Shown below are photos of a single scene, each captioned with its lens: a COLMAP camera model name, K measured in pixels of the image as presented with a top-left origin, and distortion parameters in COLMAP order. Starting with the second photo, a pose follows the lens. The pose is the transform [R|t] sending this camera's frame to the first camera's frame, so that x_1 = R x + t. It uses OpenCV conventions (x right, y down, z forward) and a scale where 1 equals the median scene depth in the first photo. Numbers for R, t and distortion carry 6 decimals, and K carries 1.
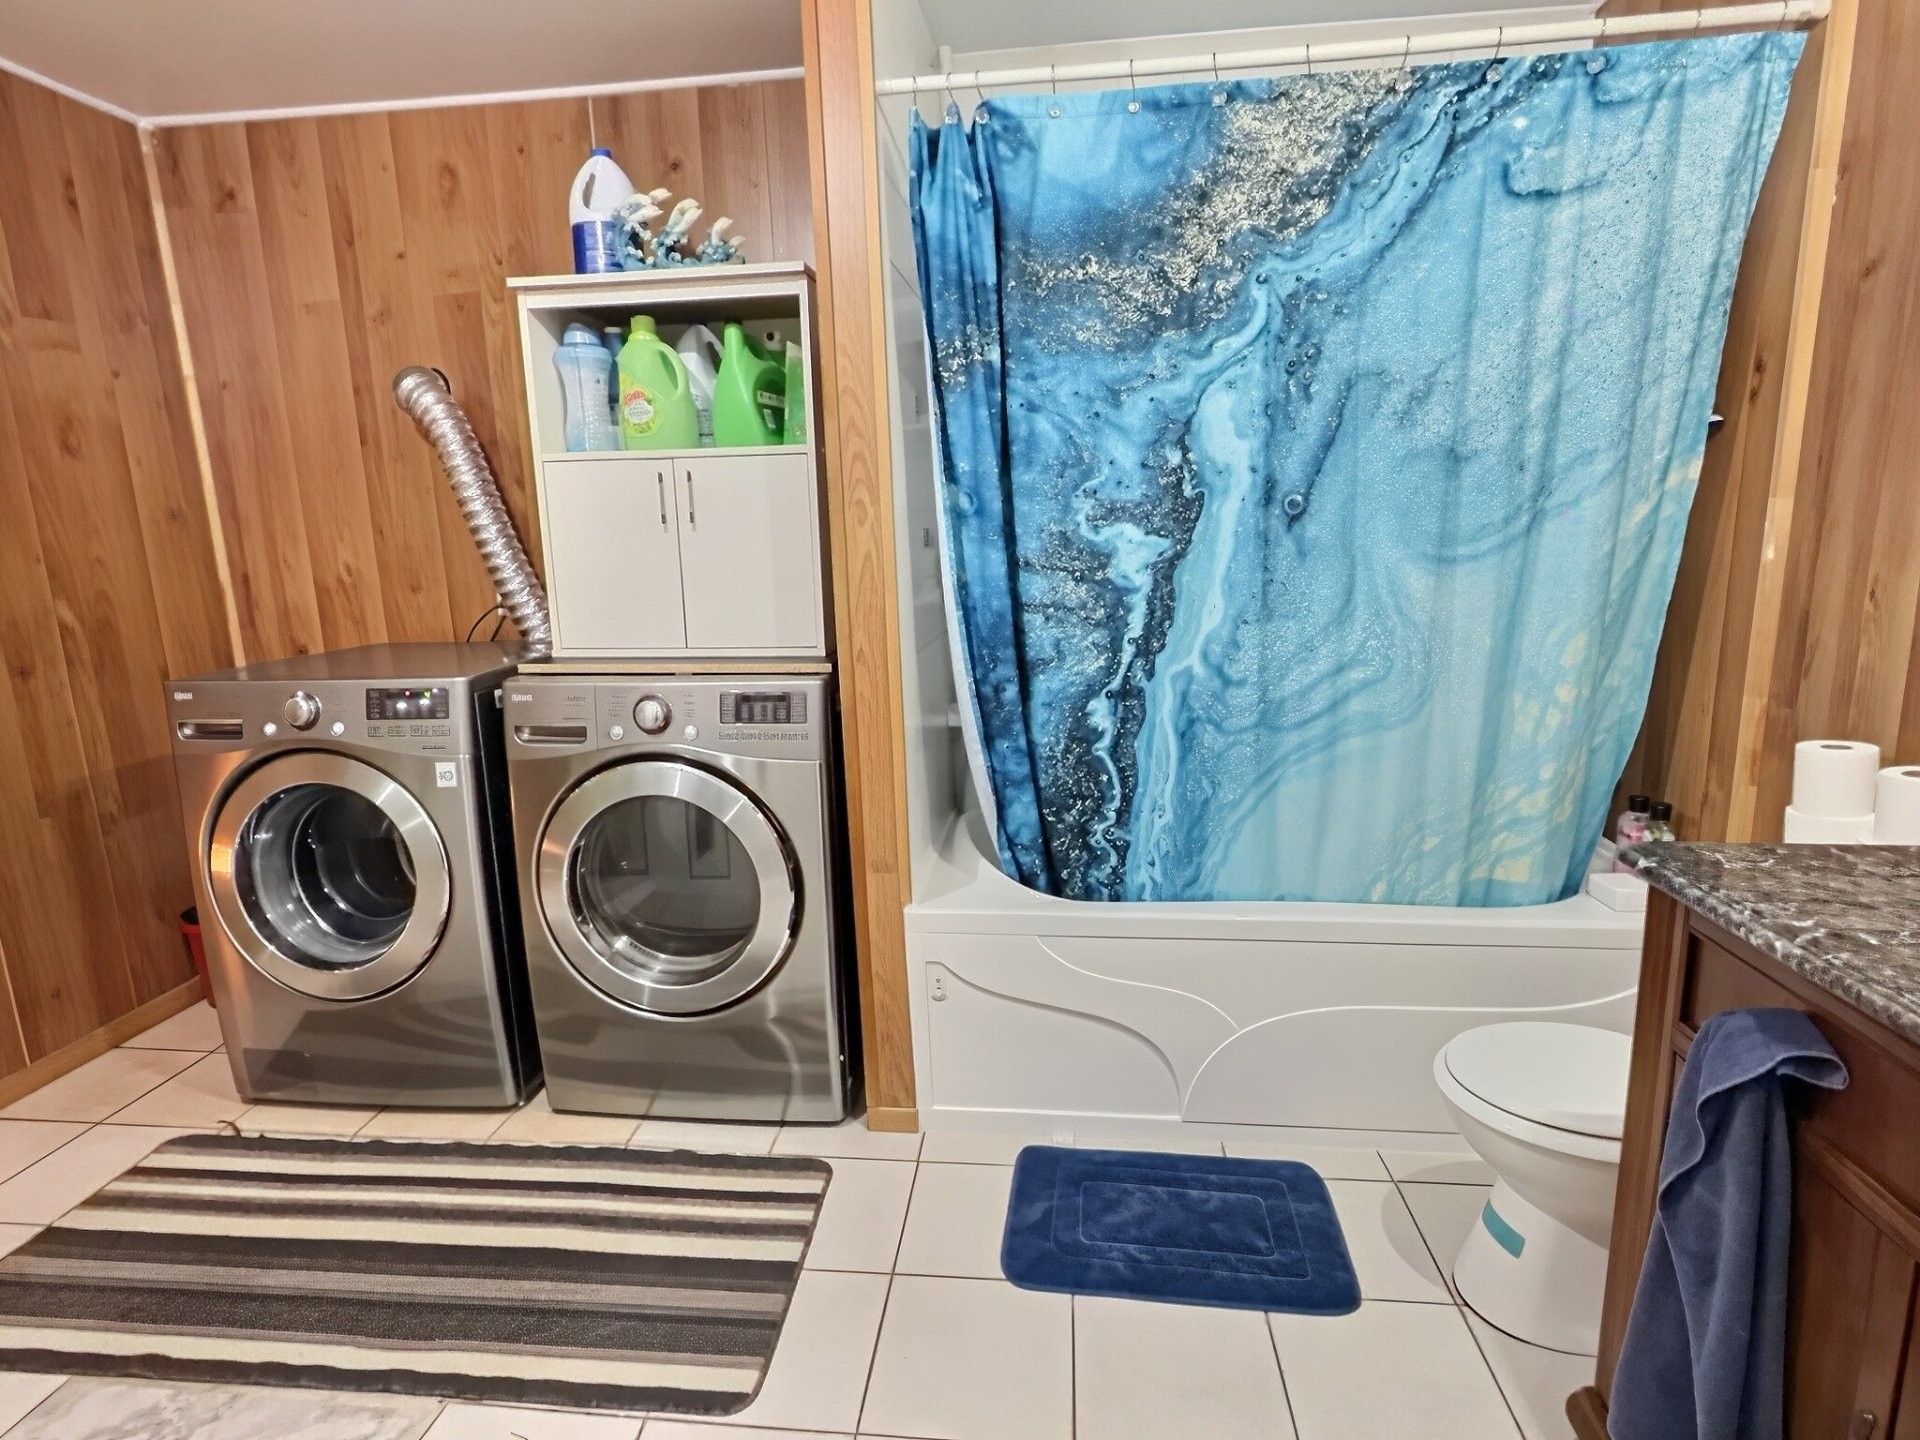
lens RADIAL K [[990.8, 0, 955.9], [0, 990.8, 710.3], [0, 0, 1]] dist [0.003789, 0.001516]
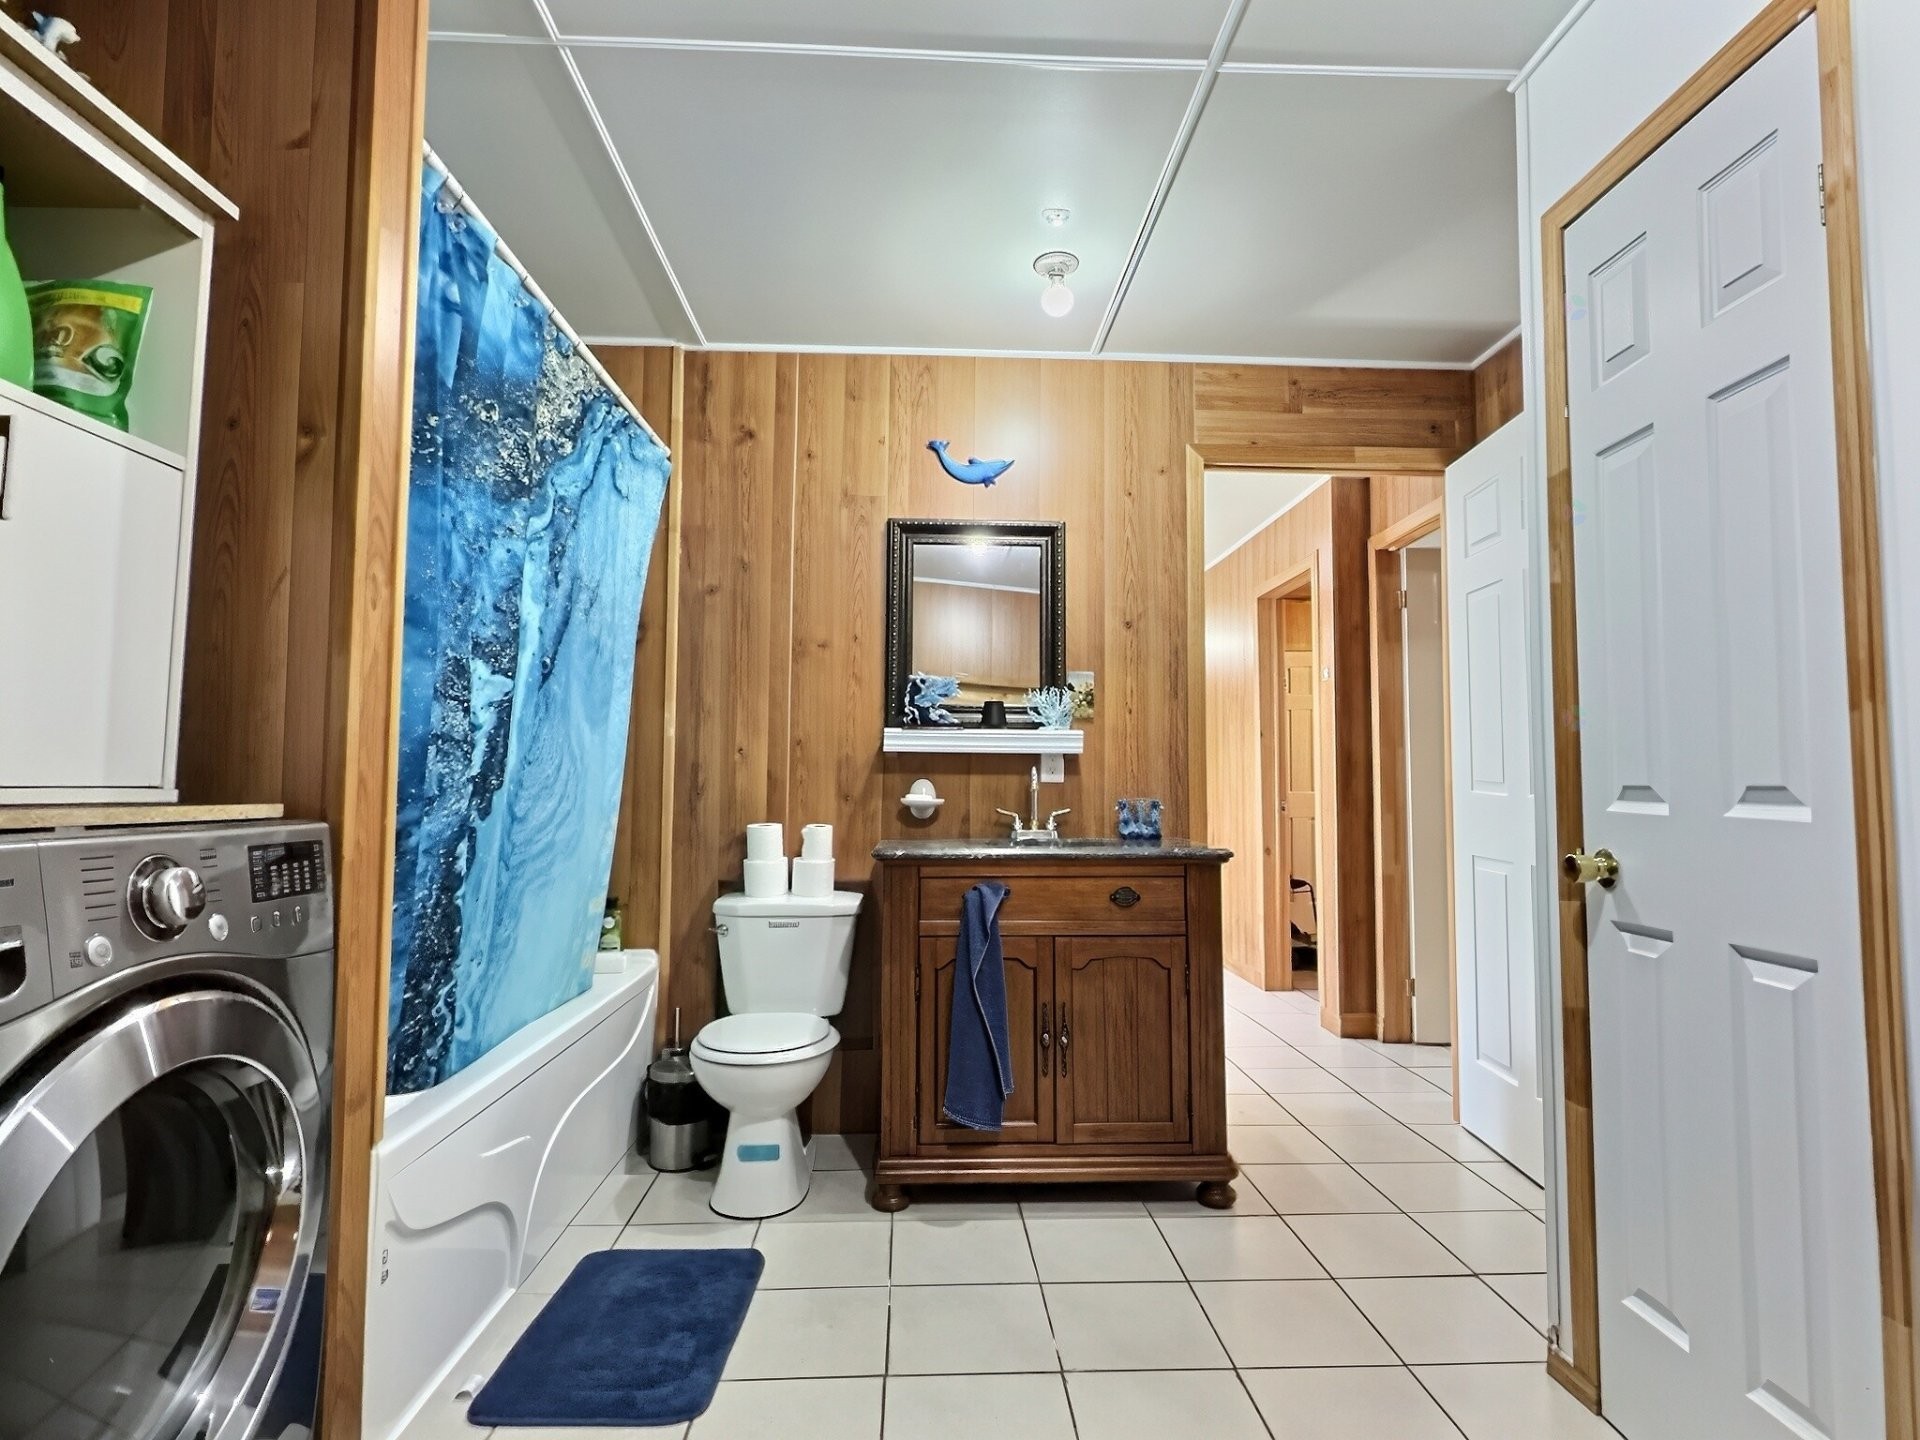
lens RADIAL K [[990.8, 0, 959.9], [0, 990.8, 728.4], [0, 0, 1]] dist [0.003789, 0.001516]
pose [[-0.136876, 0.082789, 0.987122, -0.893224], [0.188213, 0.980523, -0.056138, 0.026885], [-0.972543, 0.178105, -0.149792, 0.704942]]
